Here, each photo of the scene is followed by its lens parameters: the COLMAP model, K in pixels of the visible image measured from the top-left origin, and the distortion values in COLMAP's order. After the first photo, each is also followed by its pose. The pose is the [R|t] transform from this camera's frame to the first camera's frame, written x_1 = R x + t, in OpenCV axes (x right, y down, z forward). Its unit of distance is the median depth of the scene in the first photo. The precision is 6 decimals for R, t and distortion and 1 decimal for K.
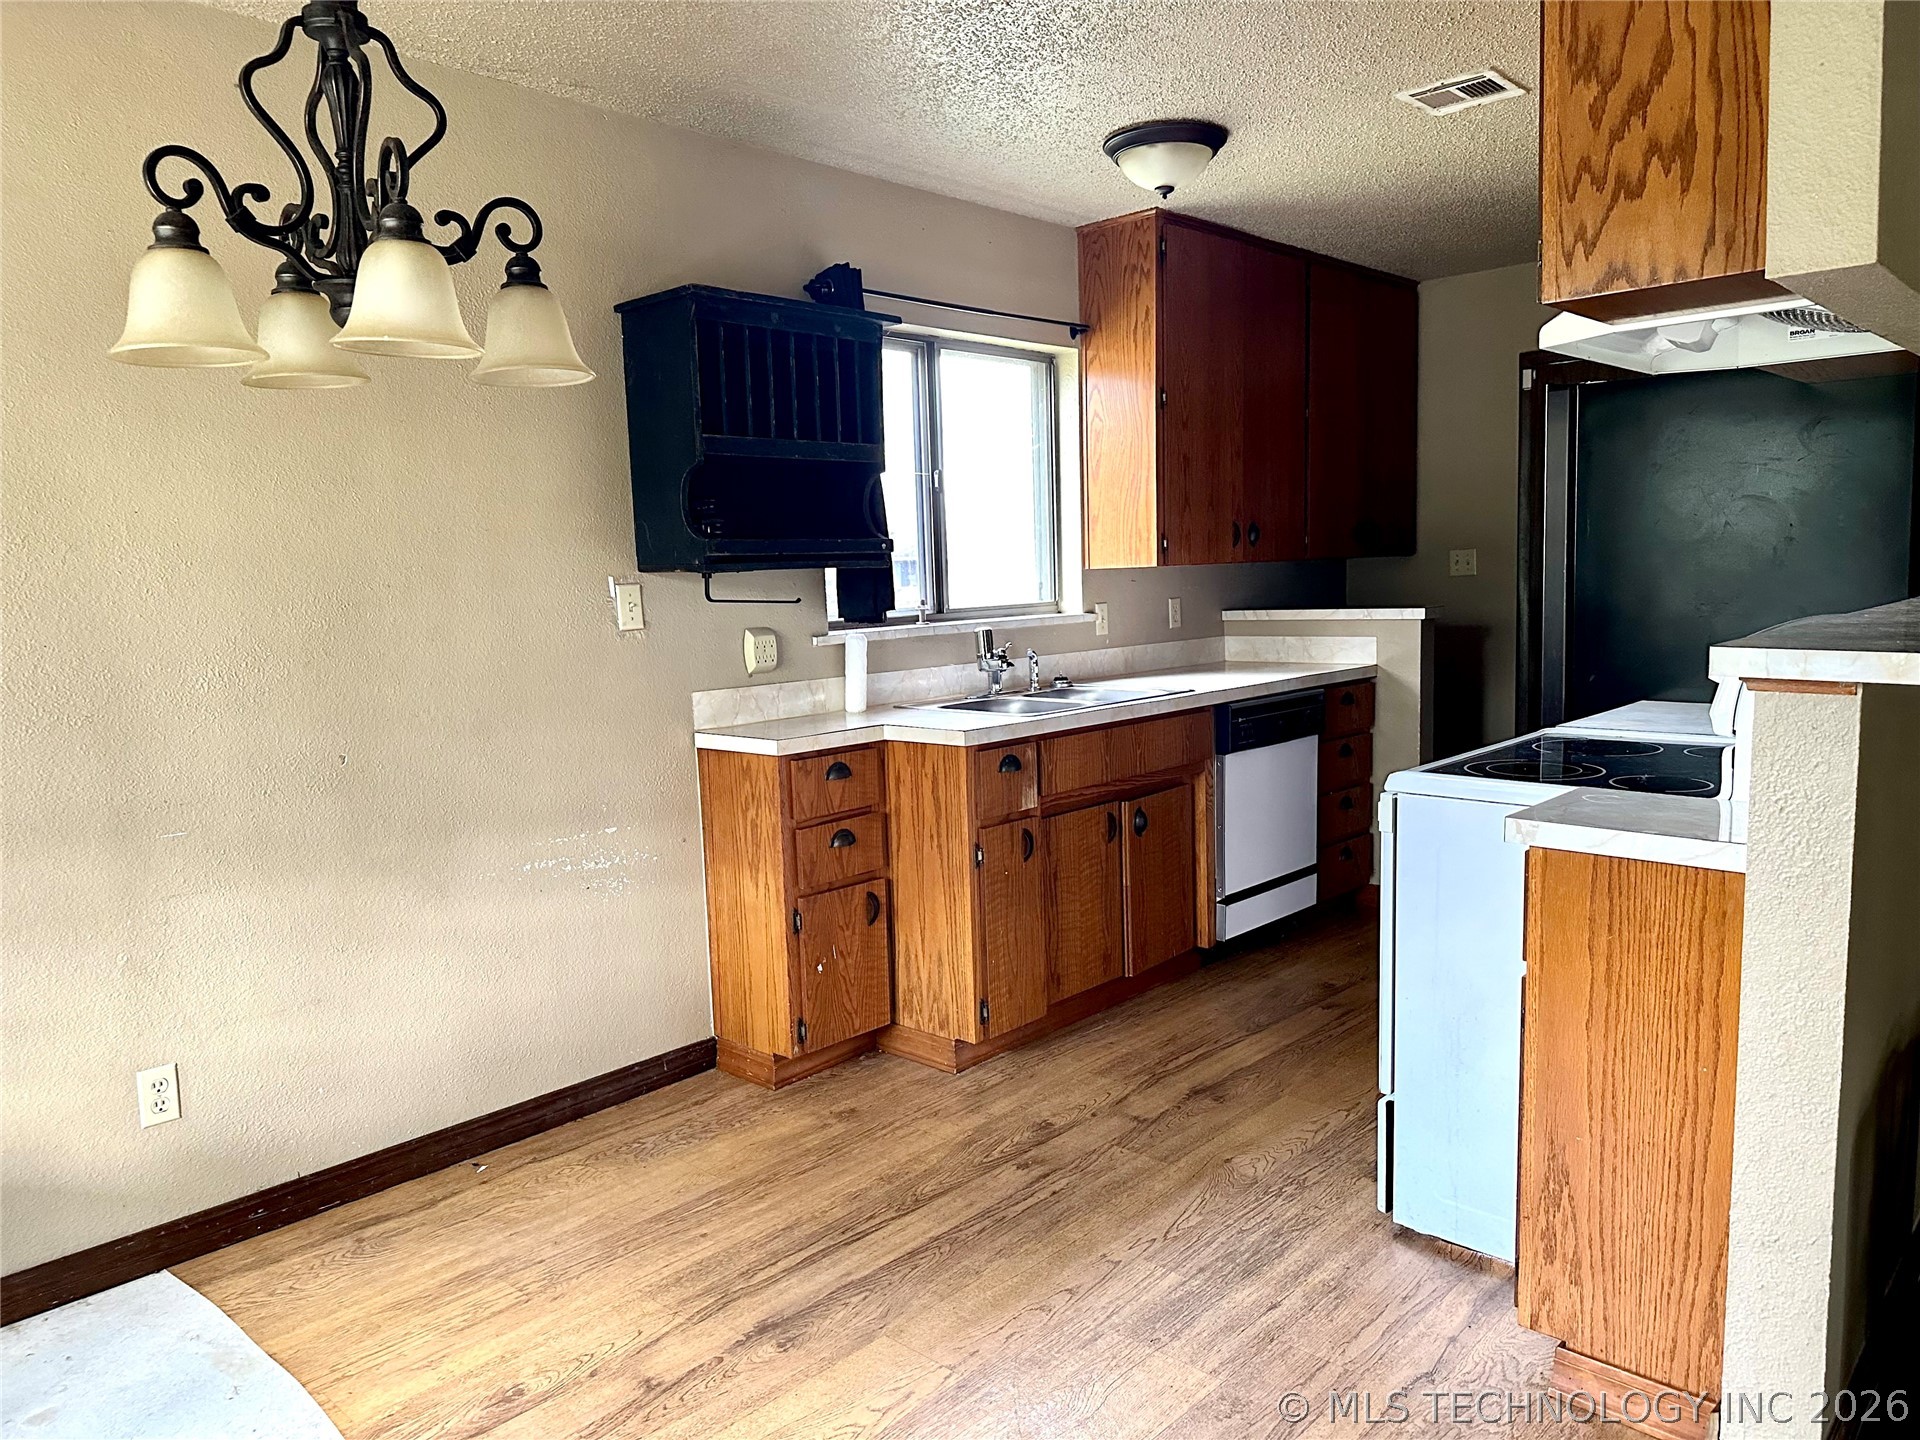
lens RADIAL K [[1335.5, 0, 951.5], [0, 1335.5, 717.9], [0, 0, 1]] dist [0.041221, -0.043003]
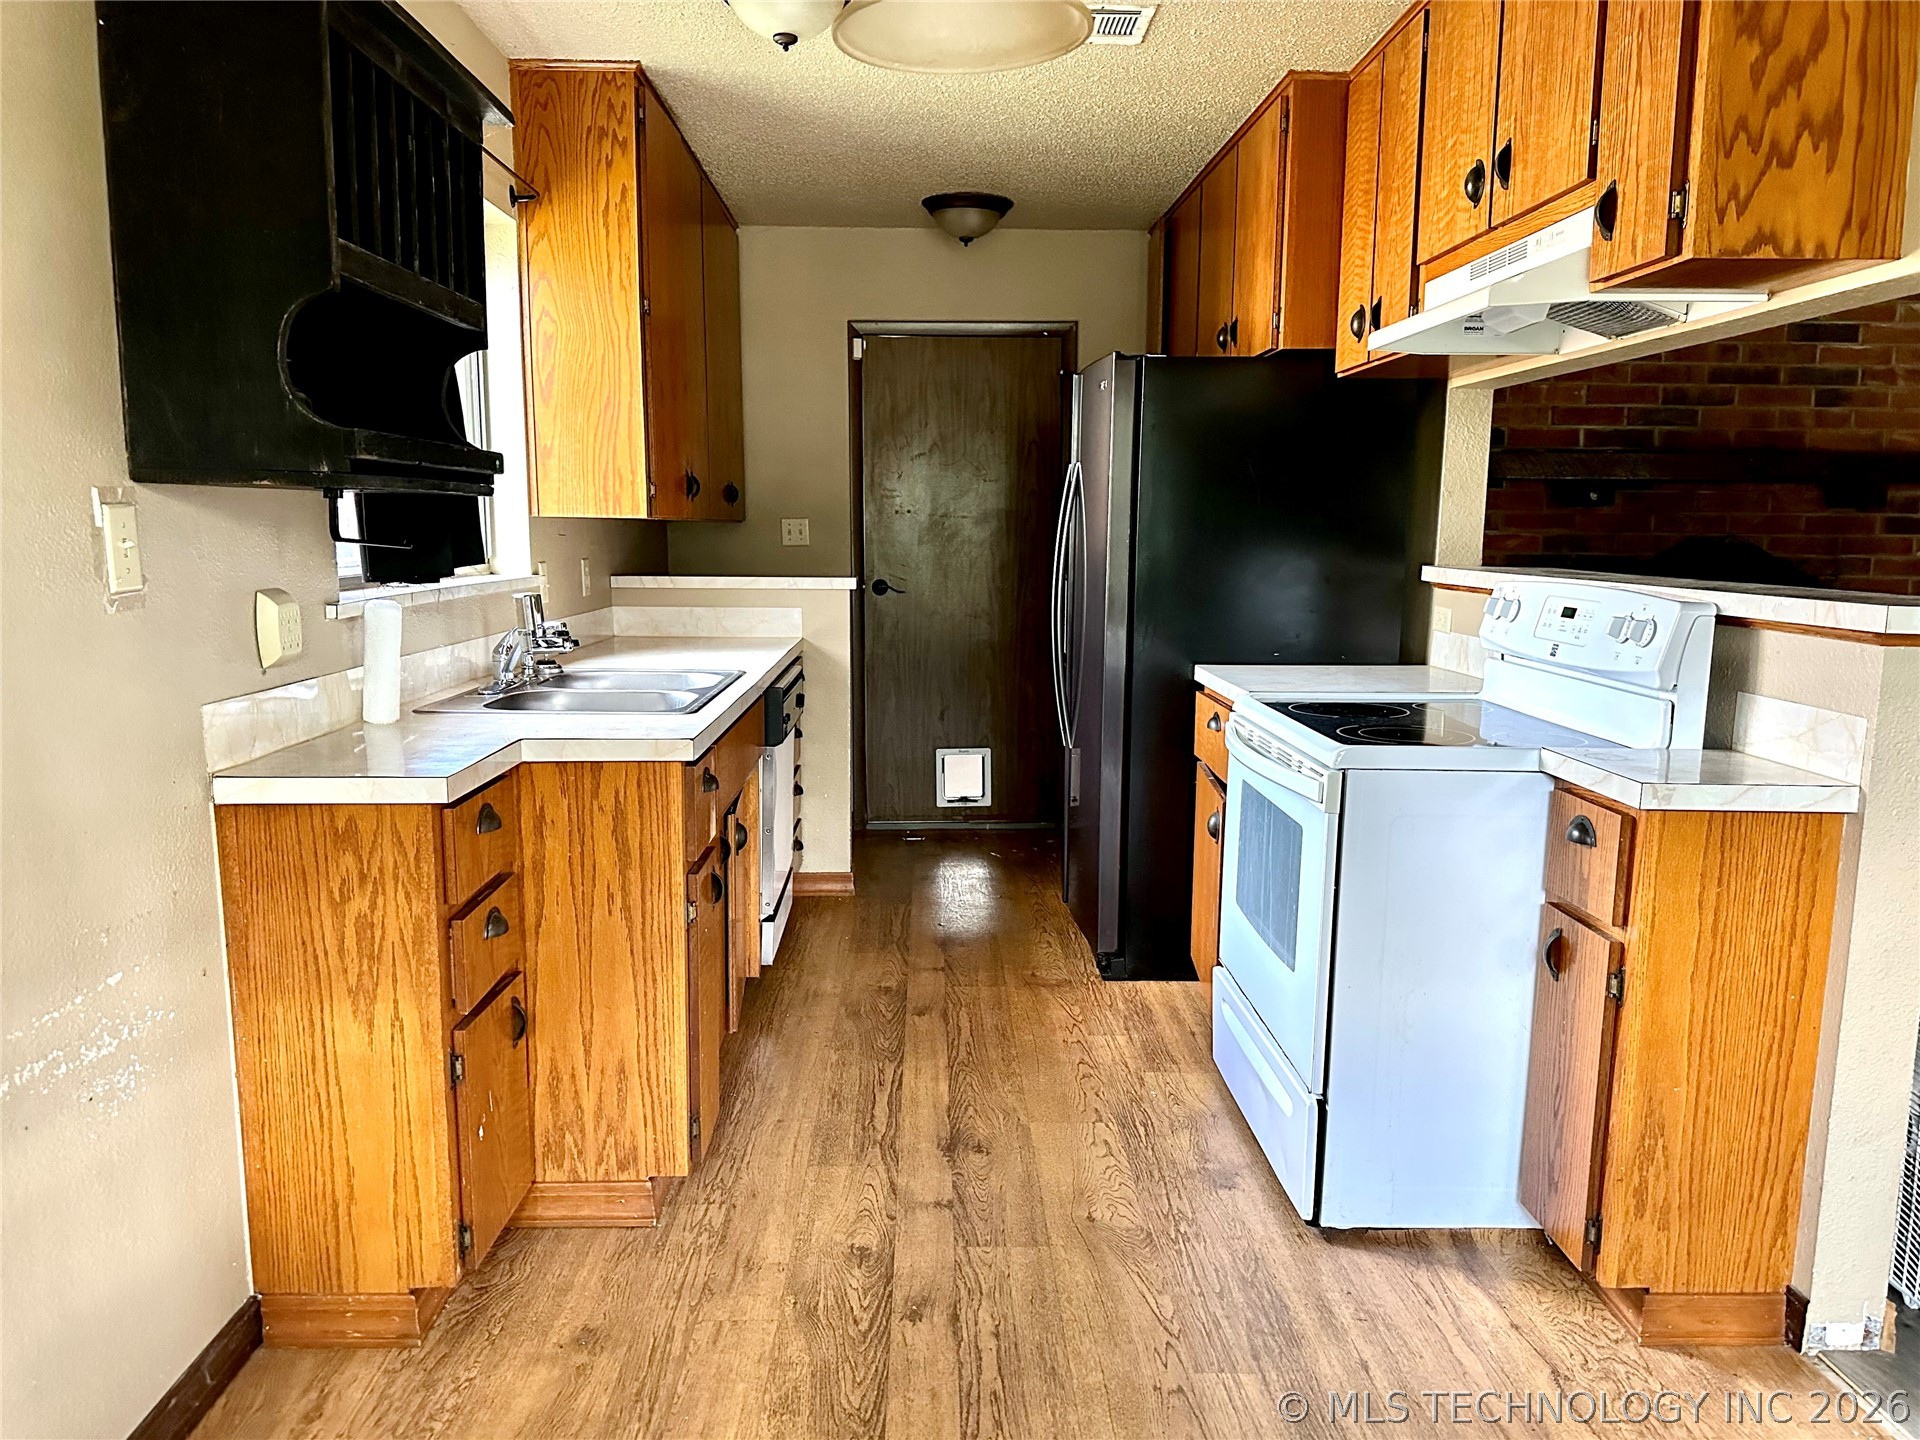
lens RADIAL K [[1335.5, 0, 972.3], [0, 1335.5, 723.5], [0, 0, 1]] dist [0.041221, -0.043003]
pose [[0.710439, -0.064545, 0.700793, -0.405757], [0.048171, 0.997910, 0.043076, -0.023309], [-0.702109, 0.003155, 0.712063, 0.424758]]
